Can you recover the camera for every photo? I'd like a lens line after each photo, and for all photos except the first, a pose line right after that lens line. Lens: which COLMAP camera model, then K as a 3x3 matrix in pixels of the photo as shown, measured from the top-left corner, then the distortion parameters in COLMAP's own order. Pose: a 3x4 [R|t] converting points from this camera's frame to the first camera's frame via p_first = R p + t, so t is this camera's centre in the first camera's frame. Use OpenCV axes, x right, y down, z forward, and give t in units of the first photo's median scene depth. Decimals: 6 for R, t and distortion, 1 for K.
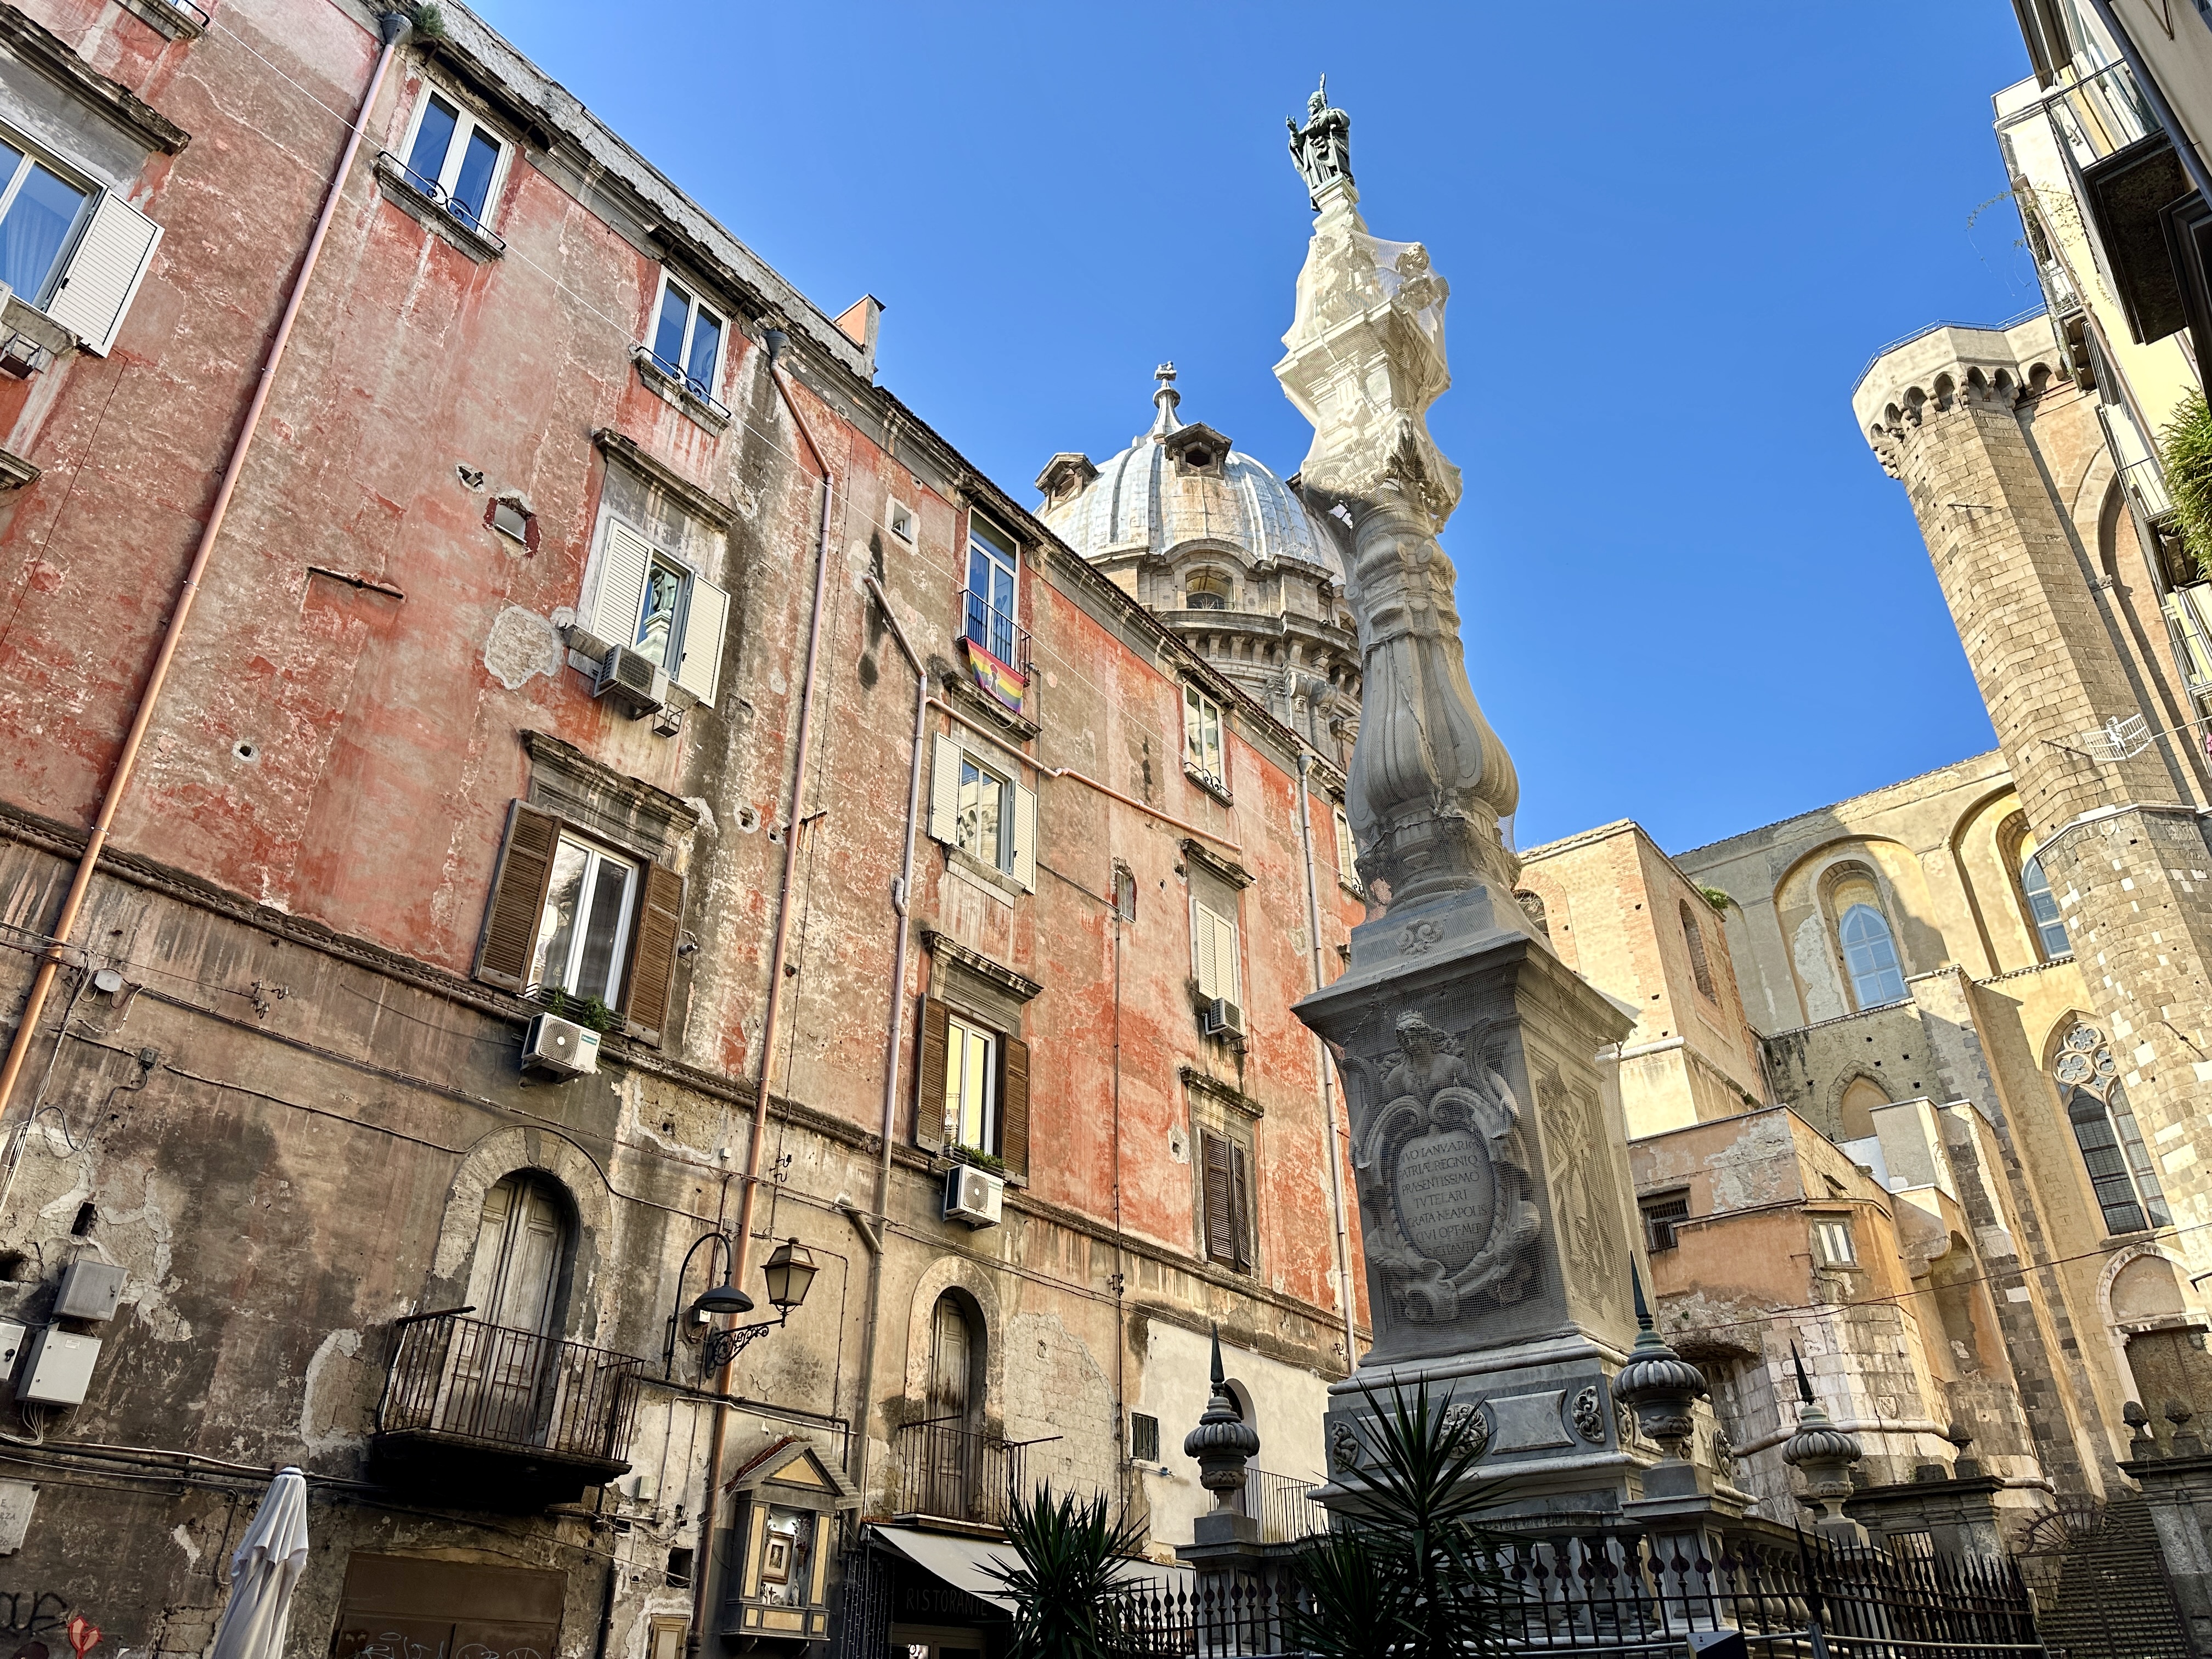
lens RADIAL K [[1529.5, 0, 1109.2], [0, 1529.5, 838.8], [0, 0, 1]] dist [0.117293, -0.134861]
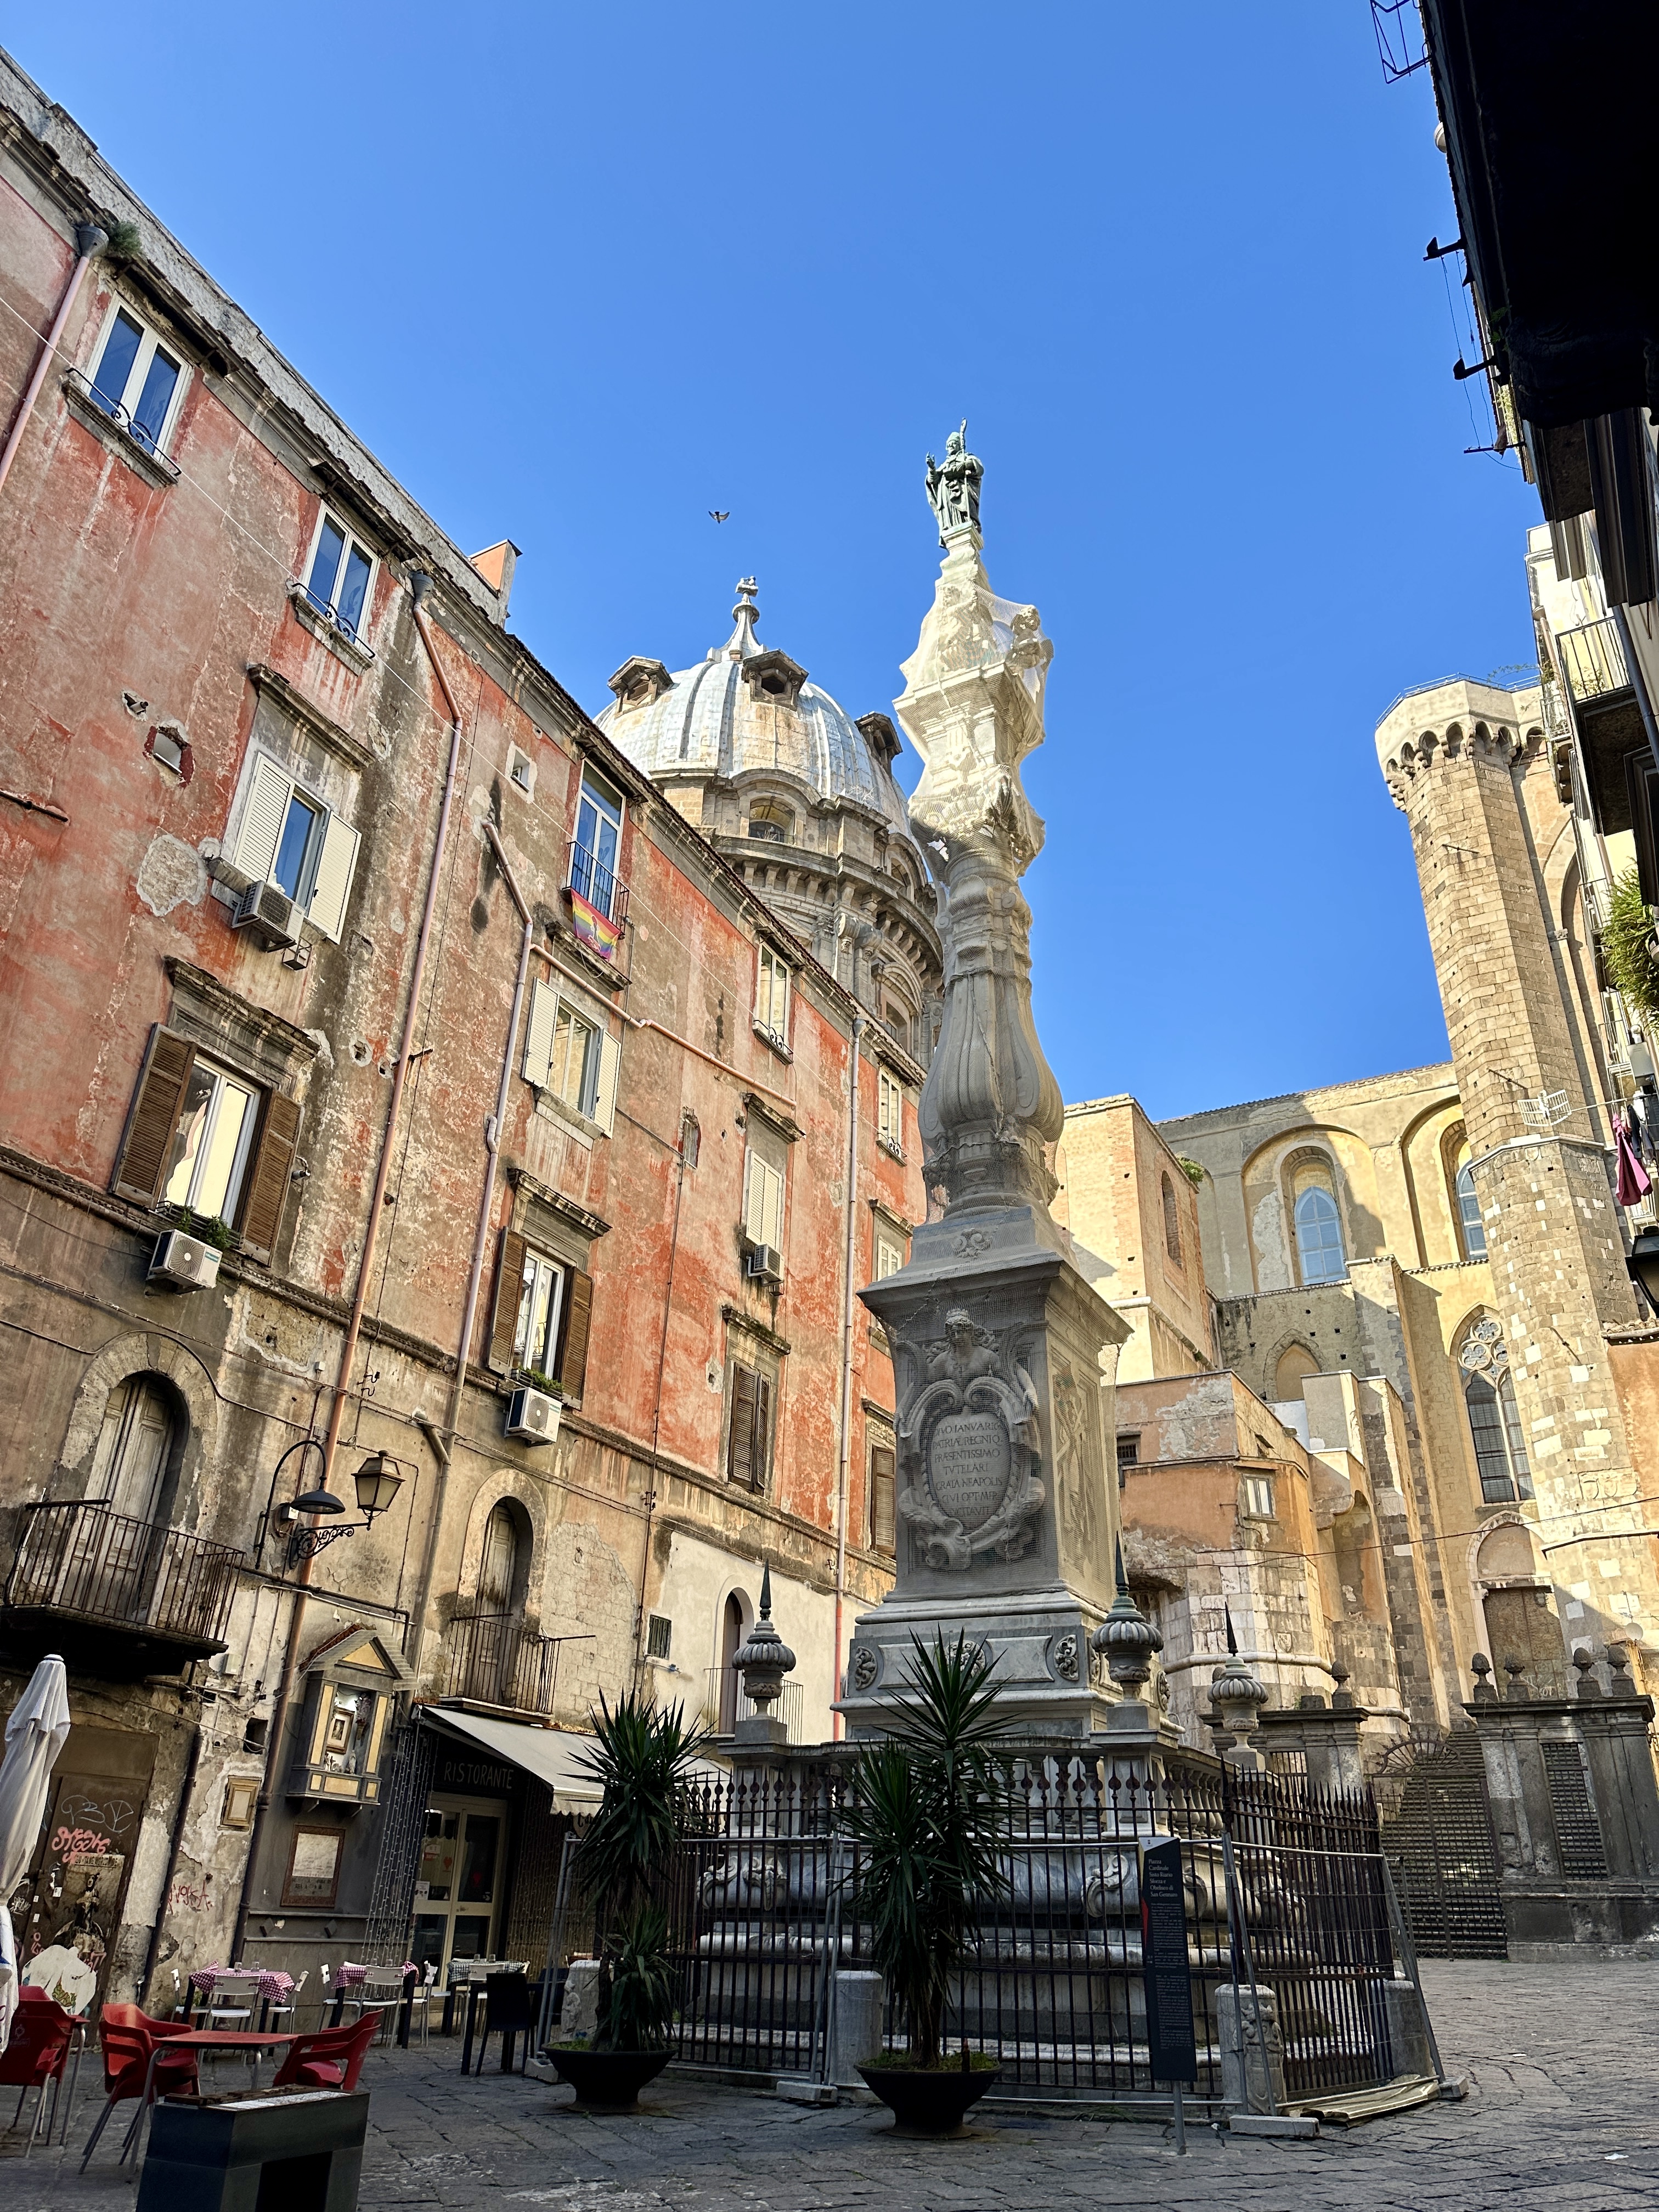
lens RADIAL K [[1528.6, 0, 836.1], [0, 1528.6, 1120.3], [0, 0, 1]] dist [0.165942, -0.304160]
pose [[0.982820, 0.111856, 0.146812, -0.054448], [-0.120138, 0.991558, 0.048785, -0.049127], [-0.140115, -0.065585, 0.987961, -0.089205]]
